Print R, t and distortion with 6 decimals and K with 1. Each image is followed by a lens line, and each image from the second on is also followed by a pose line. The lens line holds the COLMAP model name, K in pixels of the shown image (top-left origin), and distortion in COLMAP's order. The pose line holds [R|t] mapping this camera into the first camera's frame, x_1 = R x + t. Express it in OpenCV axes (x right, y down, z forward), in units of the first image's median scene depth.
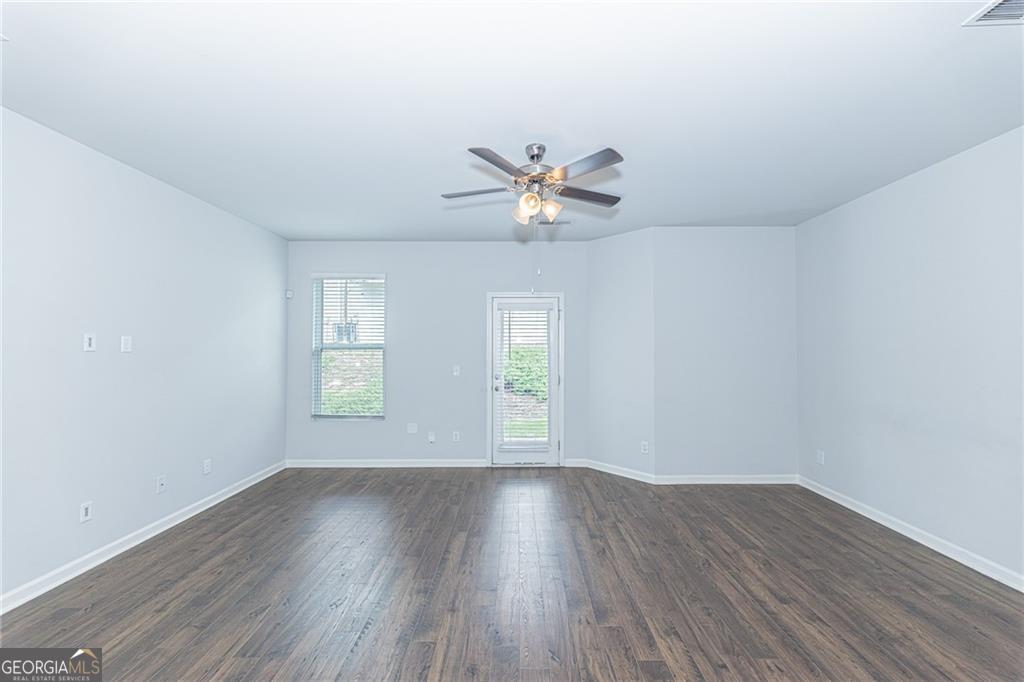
lens RADIAL K [[410.3, 0, 513.7], [0, 410.3, 344.3], [0, 0, 1]] dist [-0.000269, -0.000011]
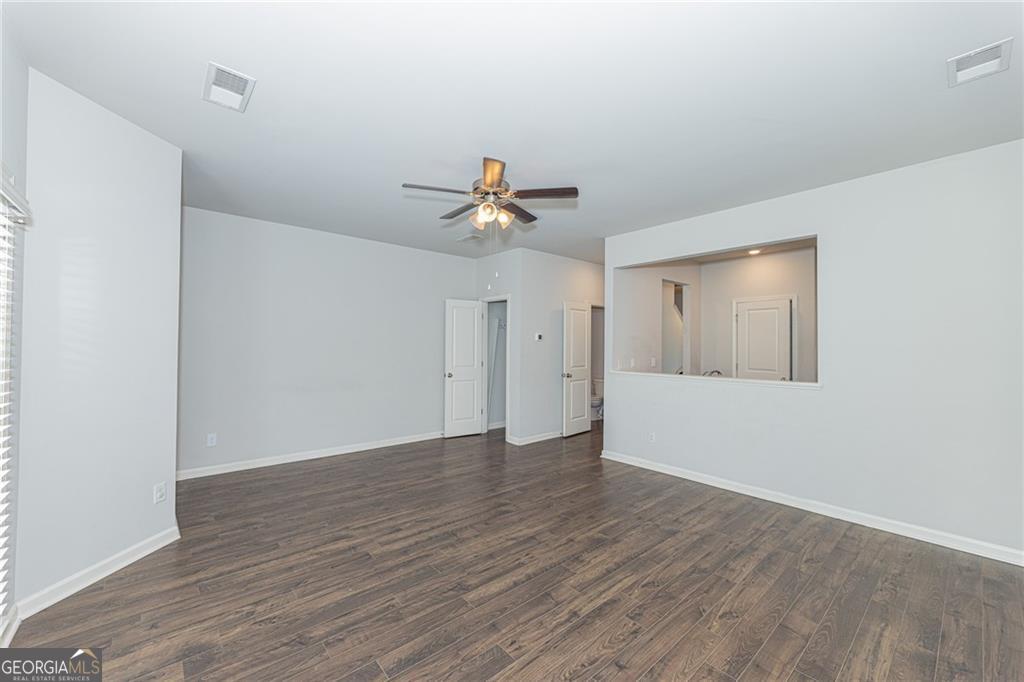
lens RADIAL K [[408.7, 0, 517.0], [0, 408.7, 339.3], [0, 0, 1]] dist [0.001515, 0.000037]
pose [[-0.674065, 0.003304, 0.738665, -0.735171], [-0.020595, 0.999517, -0.023265, 0.034434], [-0.738385, -0.030895, -0.673672, 1.499202]]
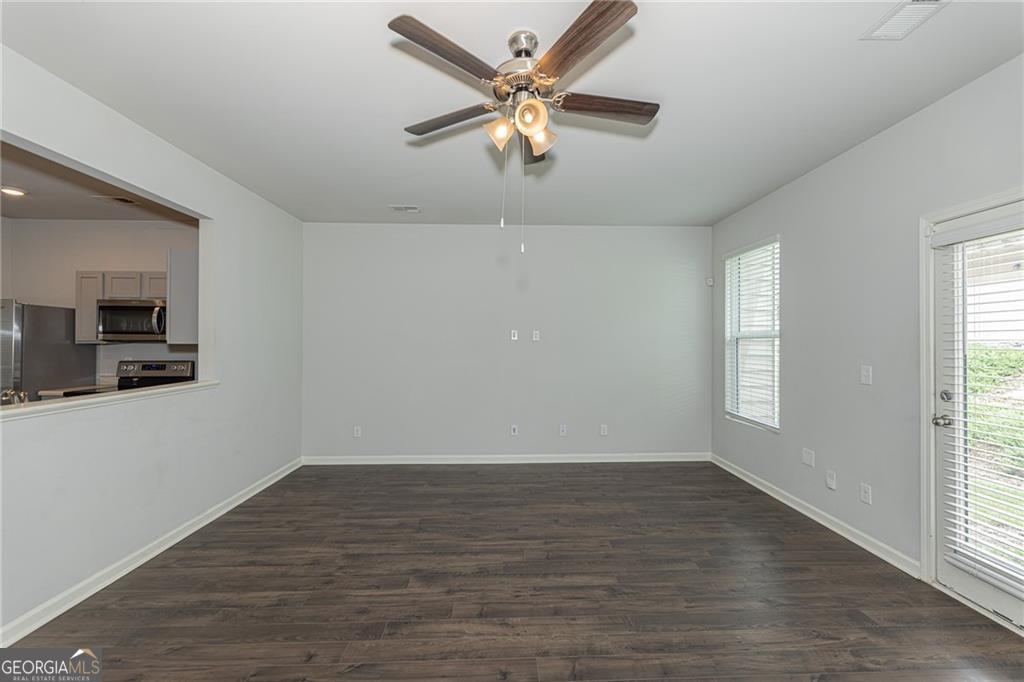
lens RADIAL K [[408.7, 0, 517.0], [0, 408.7, 339.3], [0, 0, 1]] dist [0.001515, 0.000037]
pose [[0.044884, -0.008279, -0.998958, 0.648858], [0.012662, 0.999890, -0.007718, 0.025805], [0.998912, -0.012302, 0.044984, 0.838716]]
